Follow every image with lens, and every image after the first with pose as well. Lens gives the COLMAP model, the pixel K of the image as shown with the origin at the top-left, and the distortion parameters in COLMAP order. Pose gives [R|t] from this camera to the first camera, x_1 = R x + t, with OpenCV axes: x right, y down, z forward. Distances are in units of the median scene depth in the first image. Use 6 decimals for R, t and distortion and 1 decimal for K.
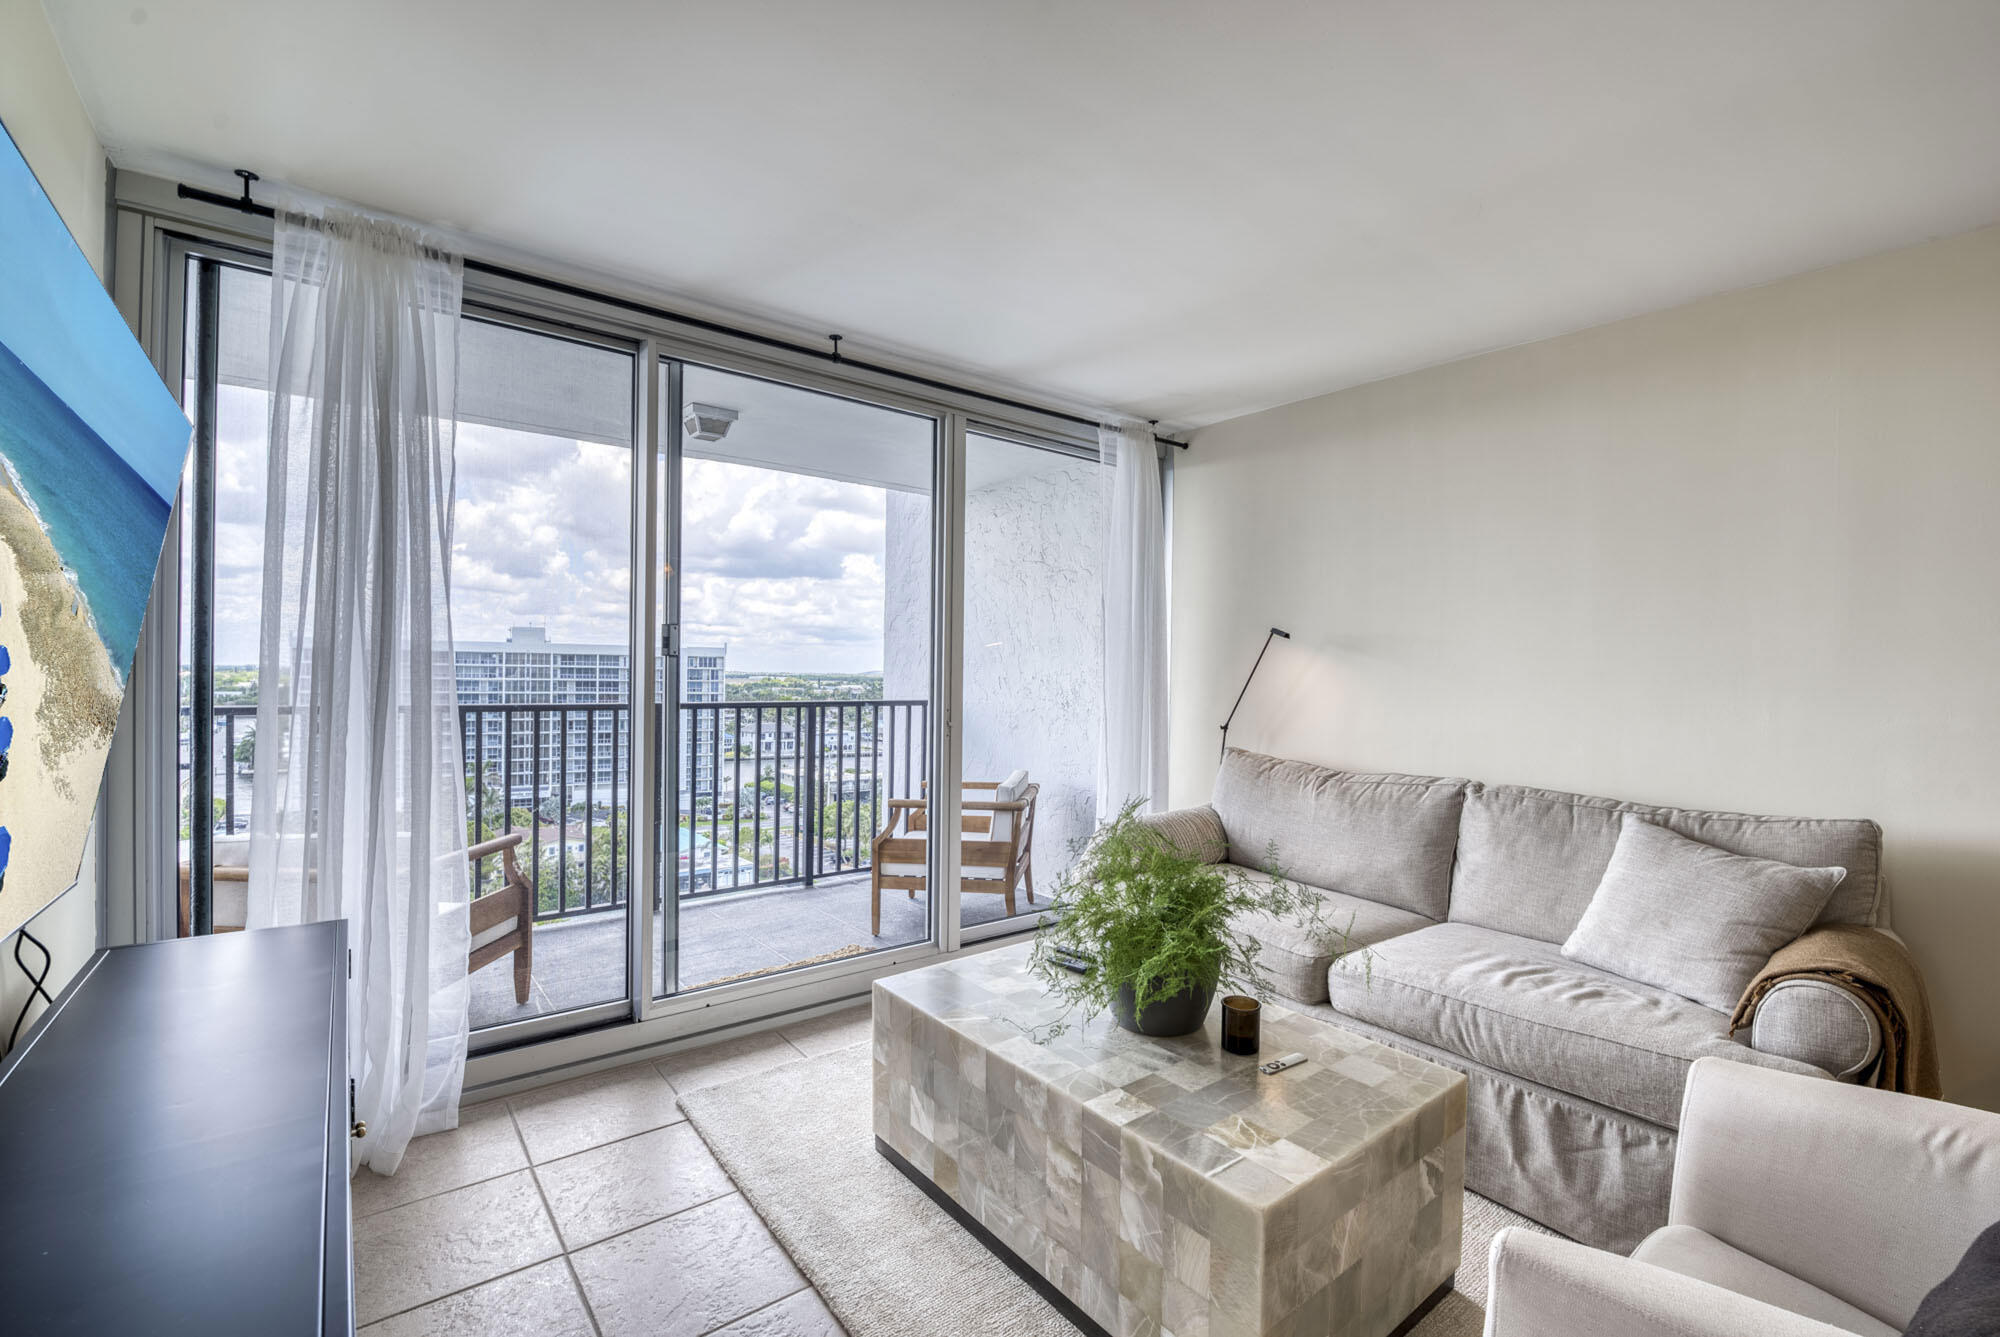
lens RADIAL K [[864.3, 0, 1021.5], [0, 864.3, 680.3], [0, 0, 1]] dist [-0.016916, -0.001787]
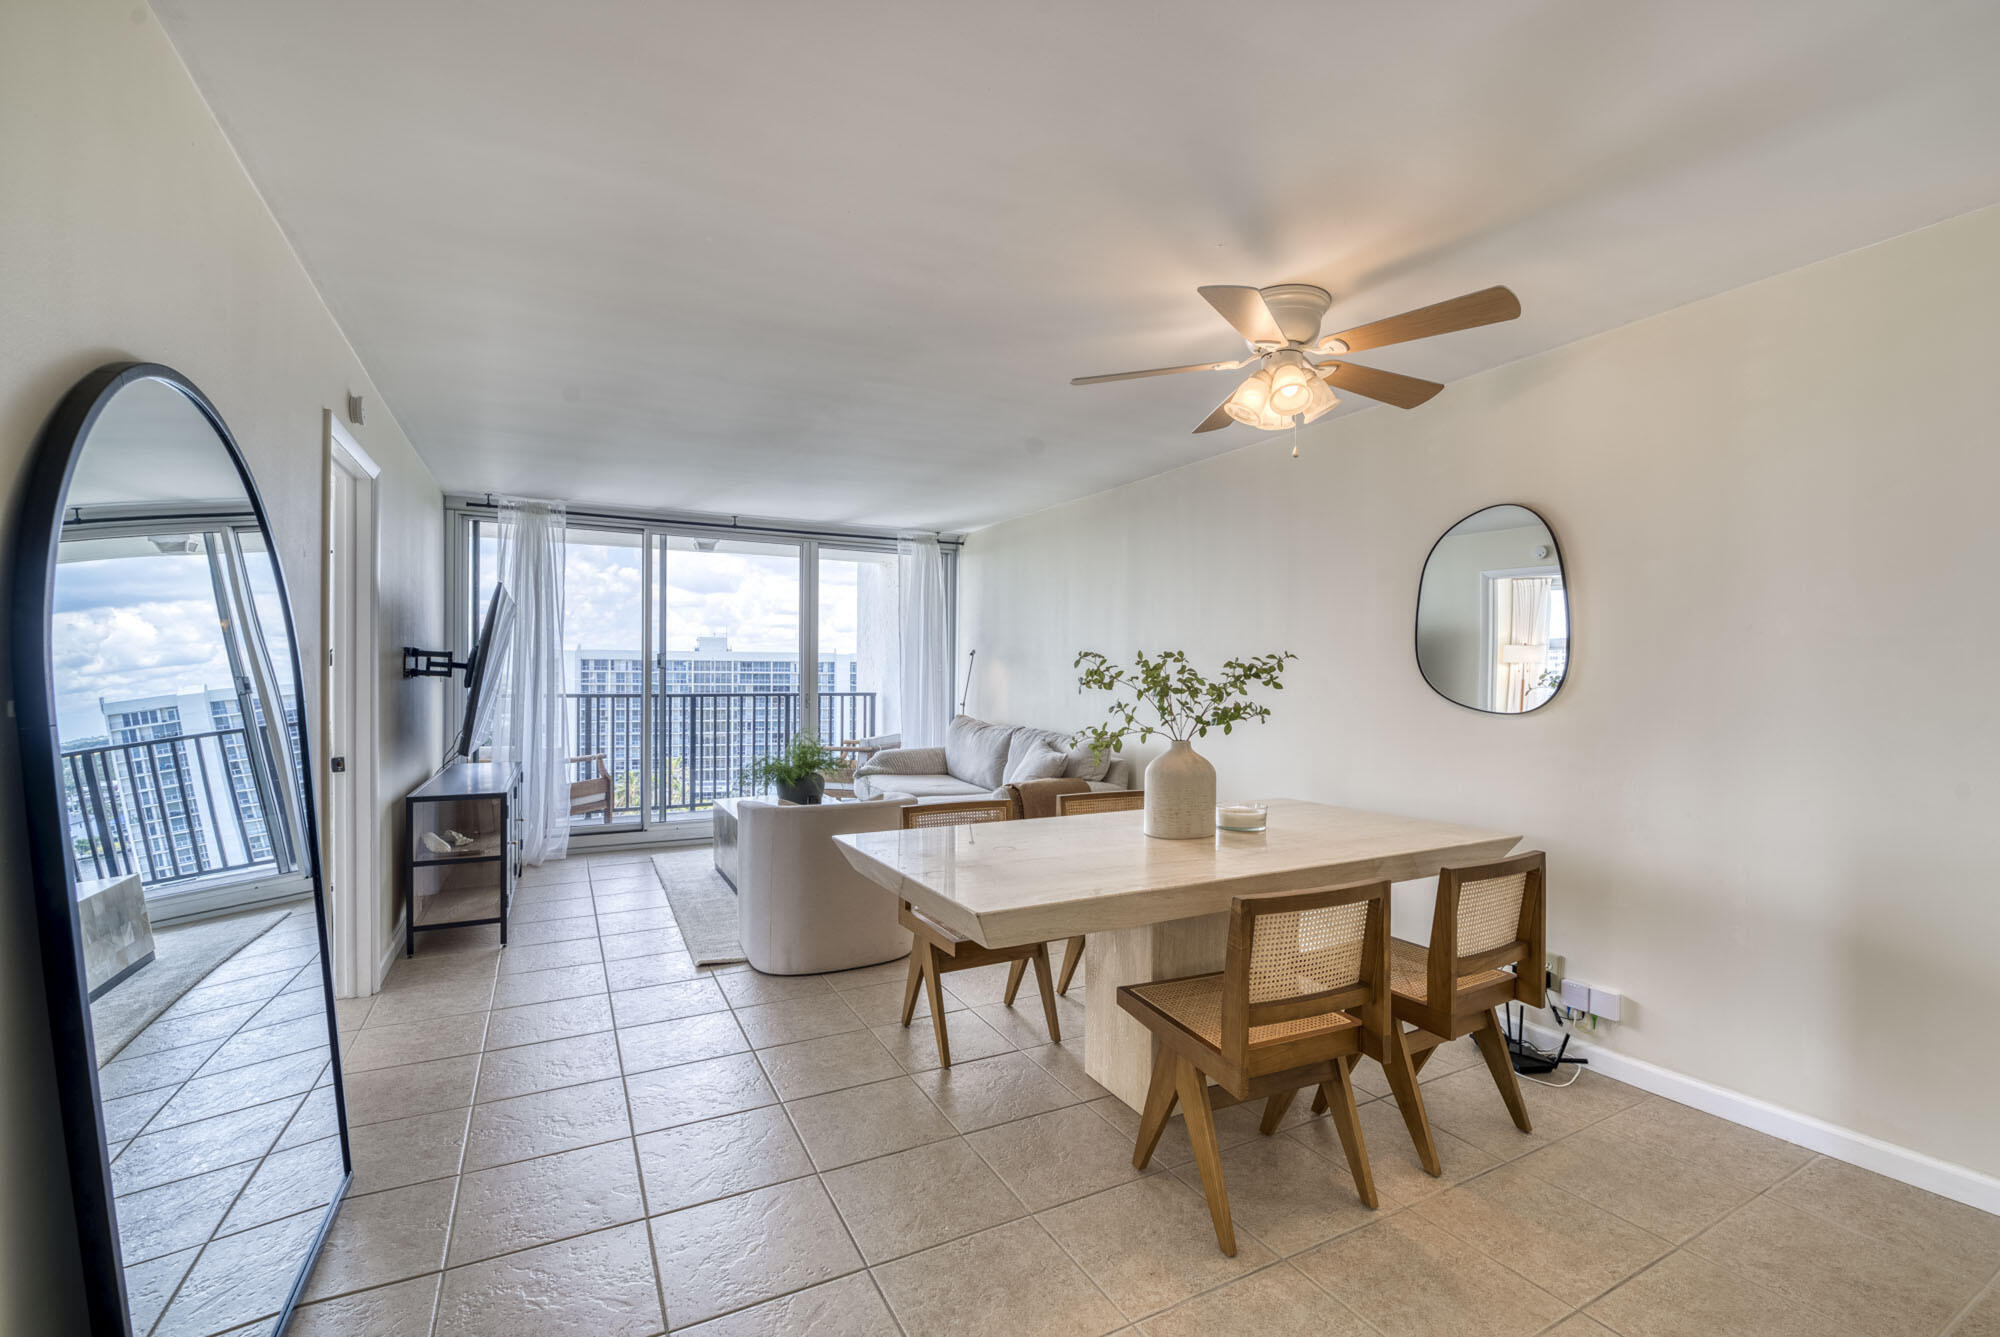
lens RADIAL K [[864.3, 0, 1035.1], [0, 864.3, 680.0], [0, 0, 1]] dist [-0.016916, -0.001787]
pose [[0.984559, -0.006124, -0.174946, 0.881470], [0.005520, 0.999977, -0.003941, 0.015736], [0.174966, 0.002915, 0.984570, -0.958587]]
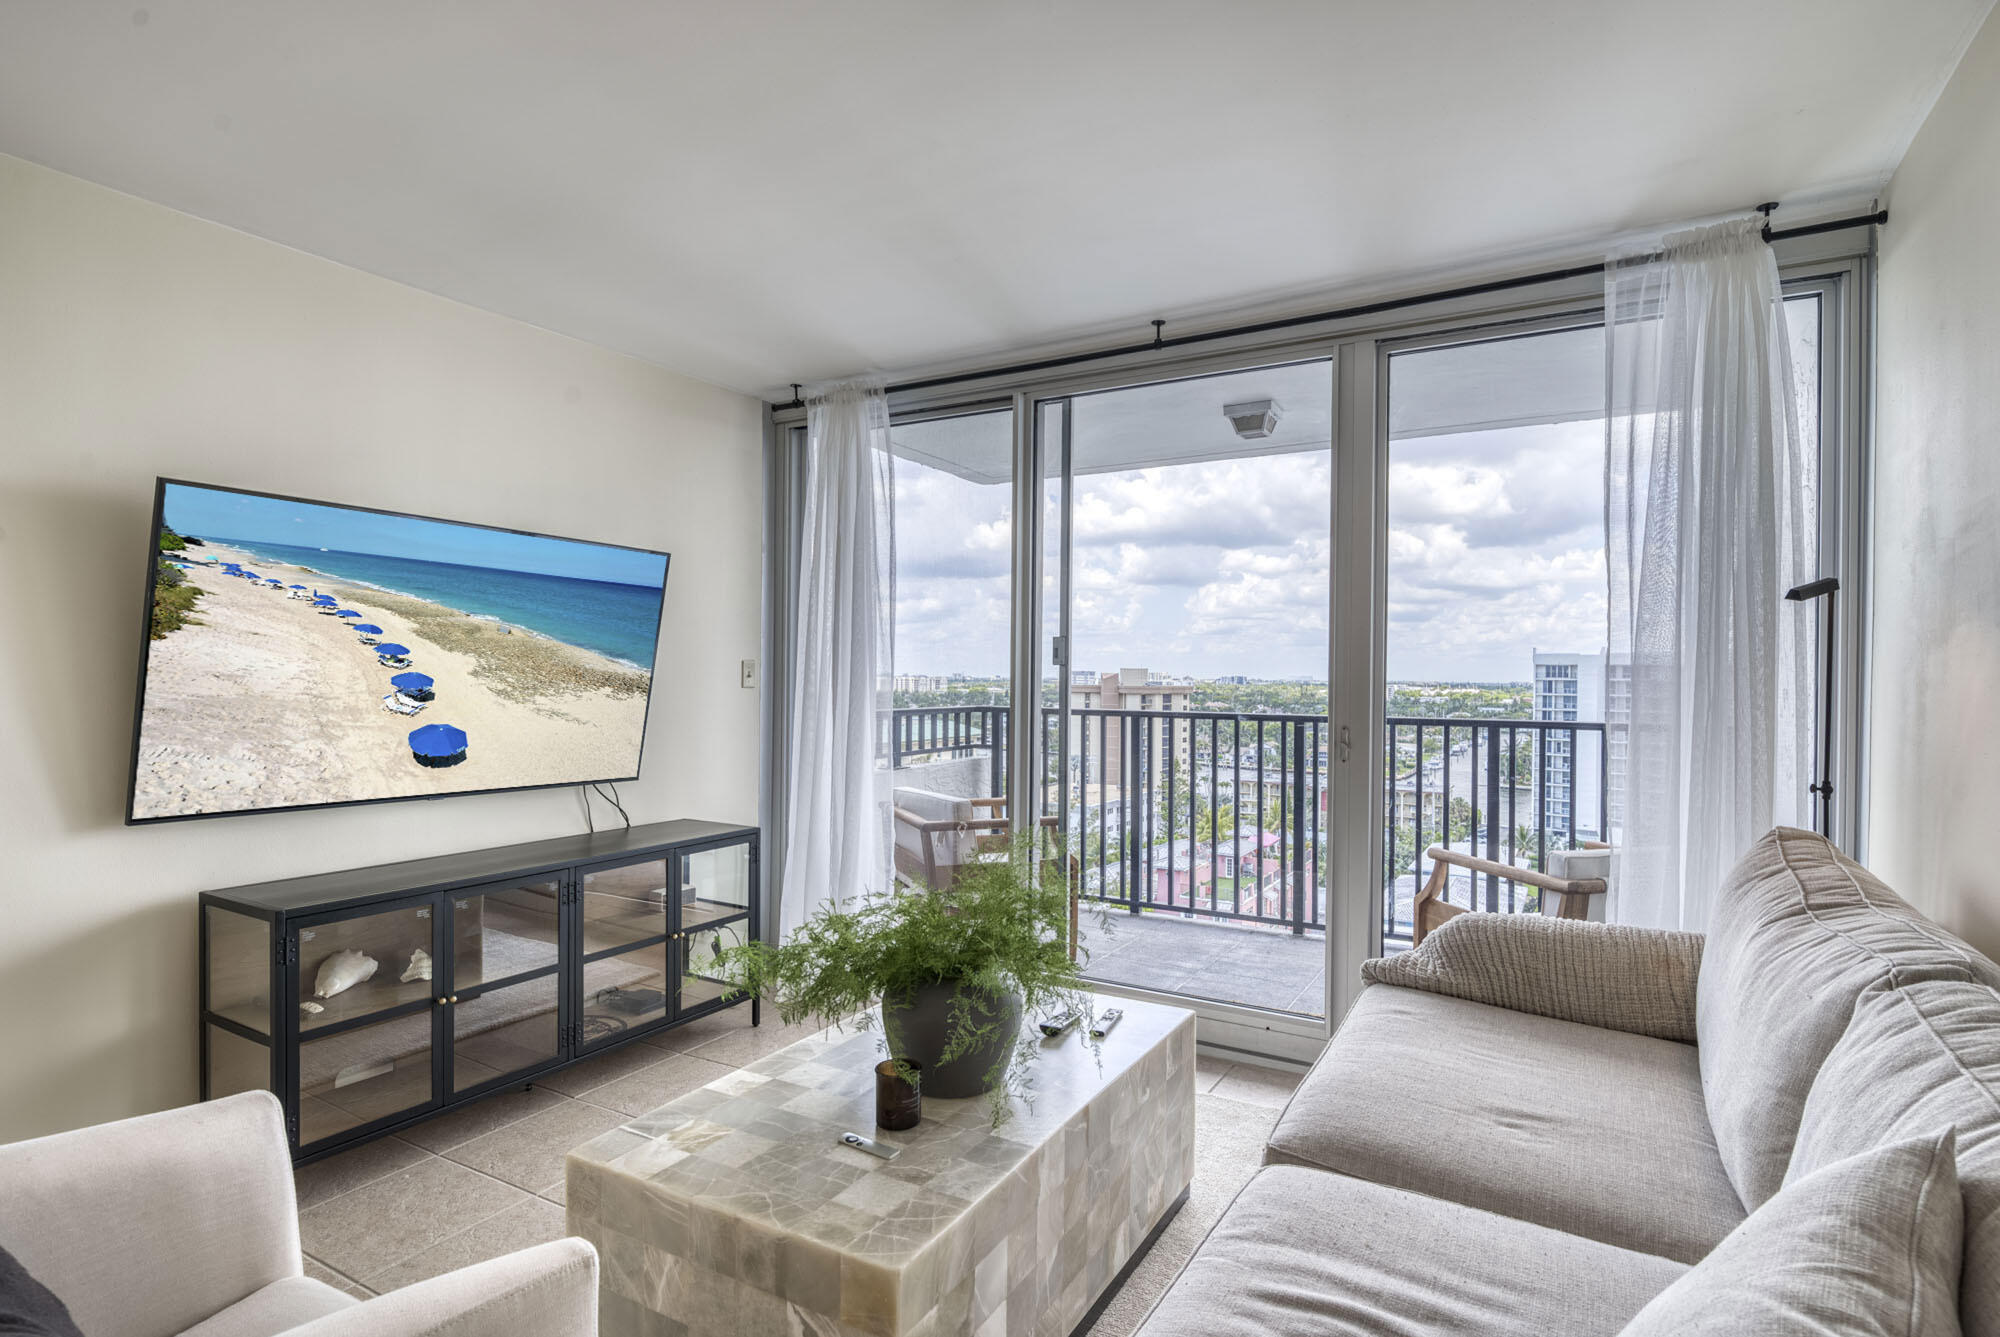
lens RADIAL K [[1013.3, 0, 1004.3], [0, 1013.3, 674.6], [0, 0, 1]] dist [-0.004414, -0.001661]
pose [[0.356451, -0.012460, -0.934231, 0.754370], [-0.009593, 0.999810, -0.016994, 0.005656], [0.934265, 0.015020, 0.356264, 0.459537]]
